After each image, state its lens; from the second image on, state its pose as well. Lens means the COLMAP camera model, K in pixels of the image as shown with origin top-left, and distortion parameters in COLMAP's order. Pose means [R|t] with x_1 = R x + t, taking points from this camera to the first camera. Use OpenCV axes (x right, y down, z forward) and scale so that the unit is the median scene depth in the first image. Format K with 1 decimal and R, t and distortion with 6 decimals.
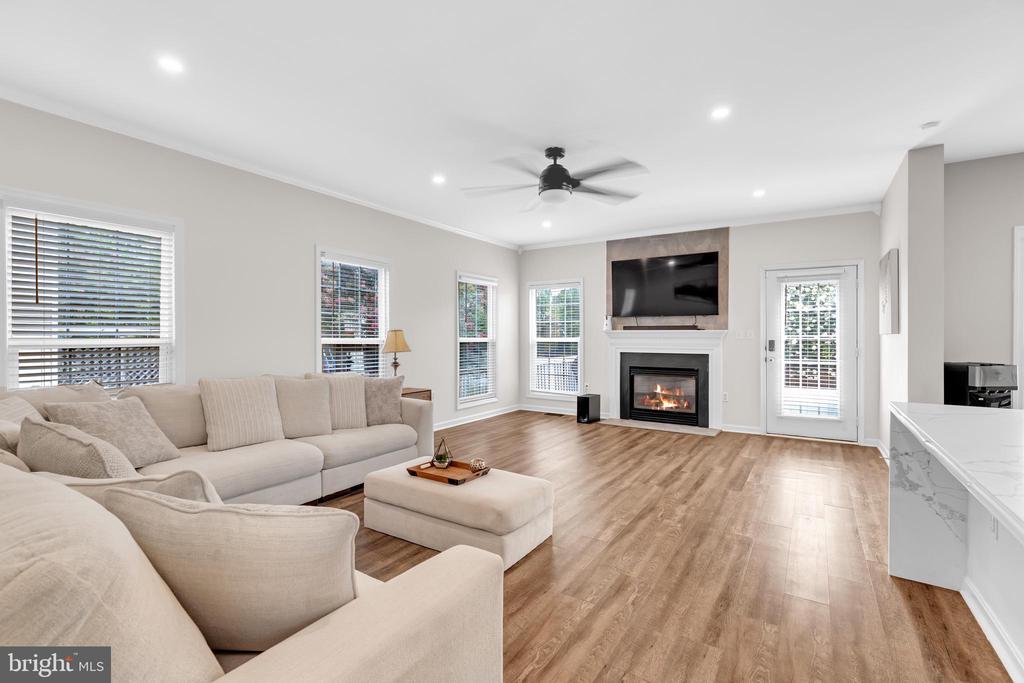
lens RADIAL K [[472.5, 0, 493.9], [0, 472.5, 338.8], [0, 0, 1]] dist [0.000249, -0.000877]
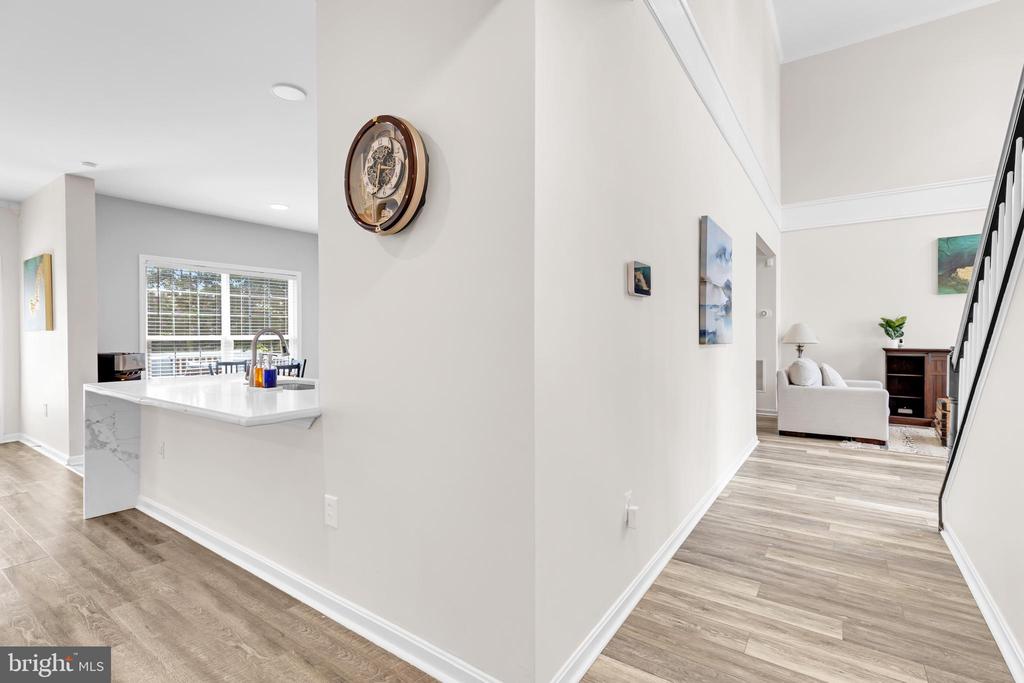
lens RADIAL K [[467.6, 0, 510.4], [0, 467.6, 338.6], [0, 0, 1]] dist [0.020196, -0.000117]
pose [[0.015997, -0.012200, 0.999798, -0.327423], [0.002929, 0.999922, 0.012155, -0.002153], [-0.999868, 0.002734, 0.016031, -0.134909]]
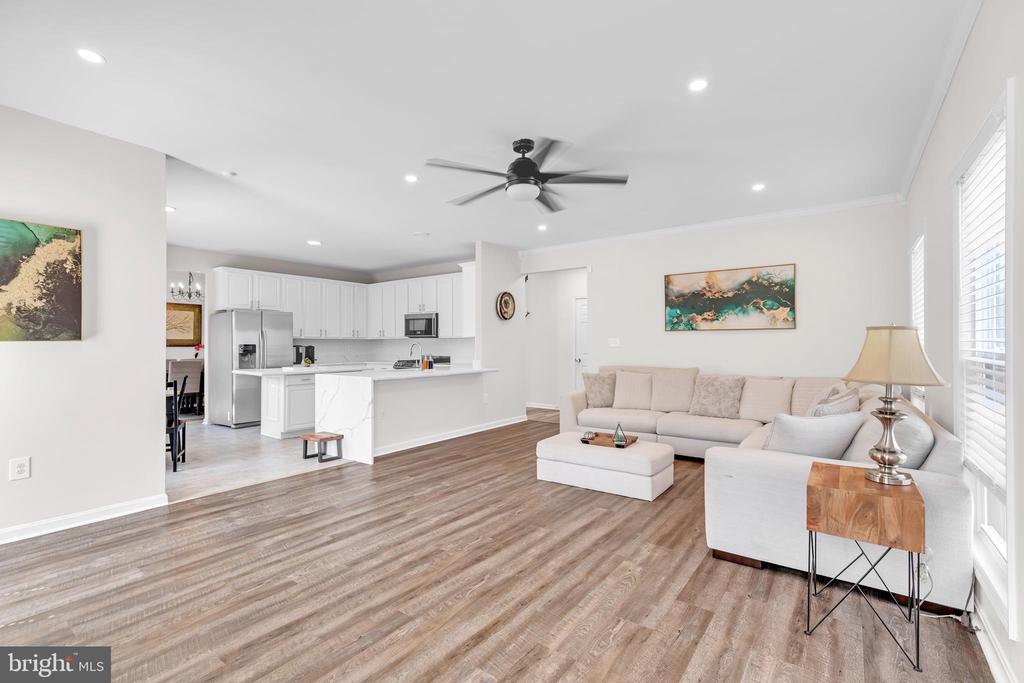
lens RADIAL K [[461.8, 0, 500.8], [0, 461.8, 341.5], [0, 0, 1]] dist [0.000712, -0.000148]
pose [[-0.998758, 0.002375, 0.049759, 0.151581], [0.002161, 0.999988, -0.004346, -0.009735], [-0.049769, -0.004234, -0.998752, 2.240030]]
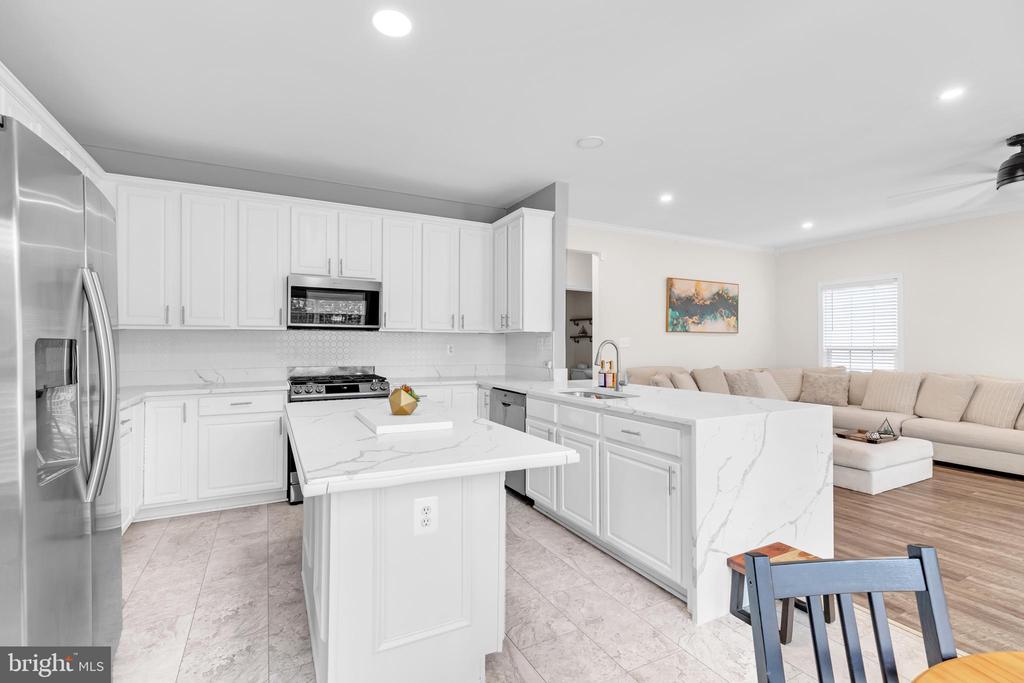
lens RADIAL K [[463.2, 0, 512.0], [0, 463.2, 341.5], [0, 0, 1]] dist [0.004096, -0.000630]
pose [[-0.473176, -0.006557, -0.880943, 1.601920], [-0.003069, 0.999979, -0.005794, -0.004867], [0.880963, -0.000038, -0.473186, 0.664042]]
